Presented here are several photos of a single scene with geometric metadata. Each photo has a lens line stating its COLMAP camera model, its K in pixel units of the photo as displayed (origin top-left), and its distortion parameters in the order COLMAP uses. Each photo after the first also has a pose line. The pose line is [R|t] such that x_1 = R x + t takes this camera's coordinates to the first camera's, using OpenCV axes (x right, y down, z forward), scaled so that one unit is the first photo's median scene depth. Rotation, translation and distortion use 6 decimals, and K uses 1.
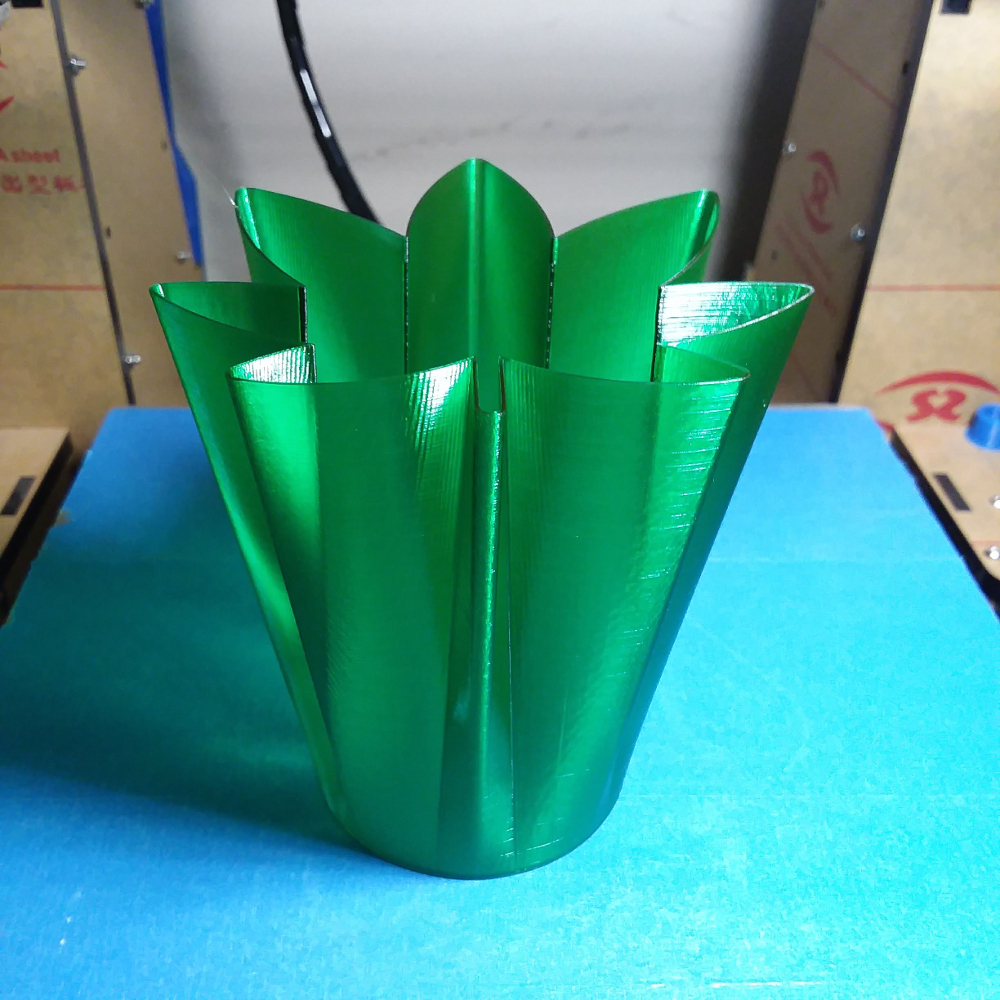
lens RADIAL K [[1070.6, 0, 430.2], [0, 1070.6, 520.7], [0, 0, 1]] dist [0.124841, -0.229218]
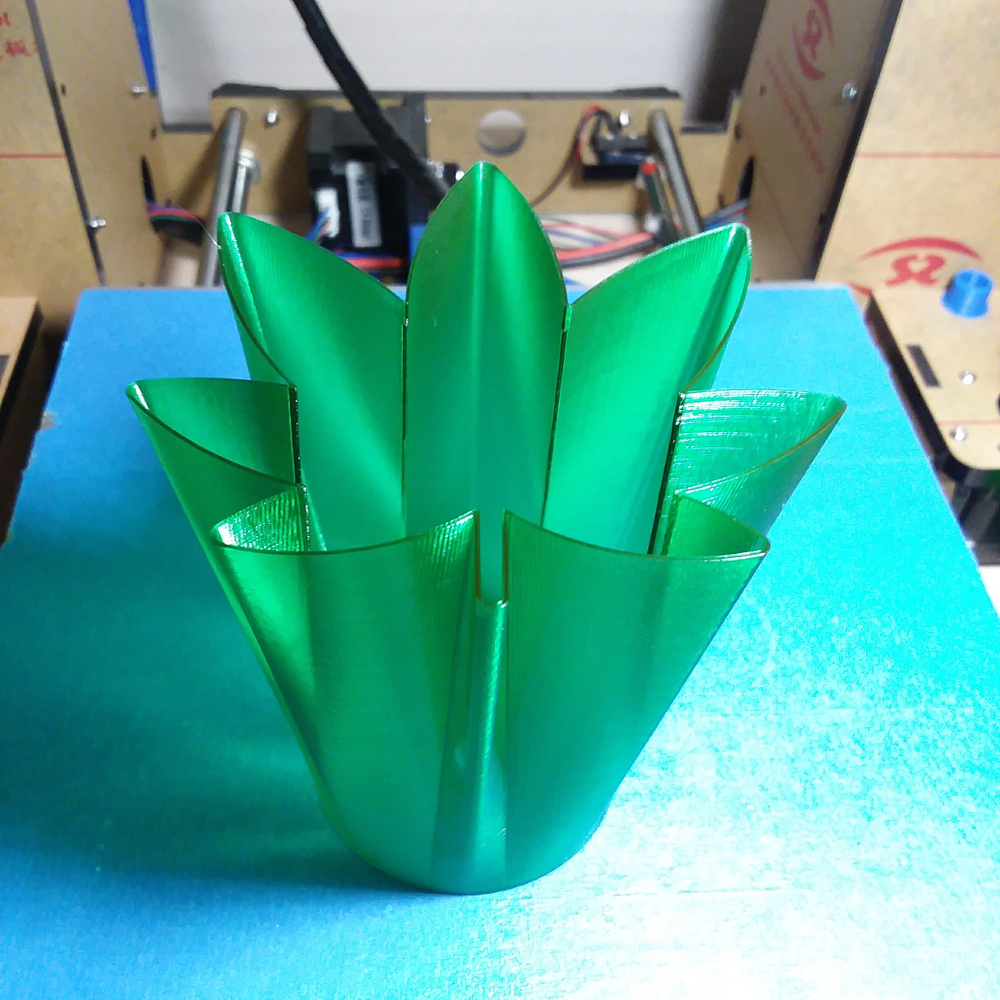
lens RADIAL K [[1070.6, 0, 430.2], [0, 1070.6, 520.7], [0, 0, 1]] dist [0.124841, -0.229218]
pose [[0.999333, -0.015170, 0.033213, -0.018461], [0.008010, 0.978533, 0.205936, -0.101995], [-0.035624, -0.205533, 0.978002, -0.009128]]
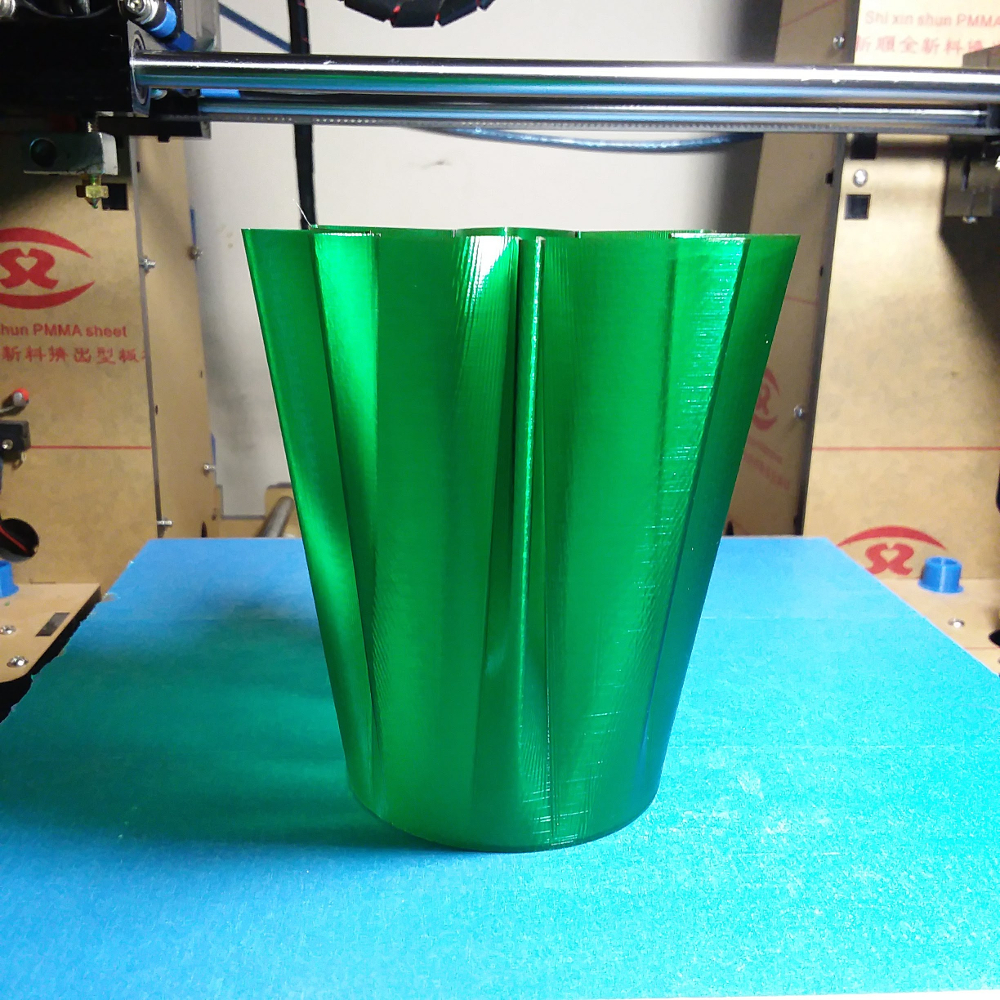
lens RADIAL K [[1060.7, 0, 432.3], [0, 1060.7, 527.7], [0, 0, 1]] dist [0.120517, -0.236310]
pose [[0.999628, 0.001191, 0.027250, -0.037250], [0.007834, 0.944411, -0.328674, 0.251530], [-0.026126, 0.328765, 0.944050, -0.045537]]
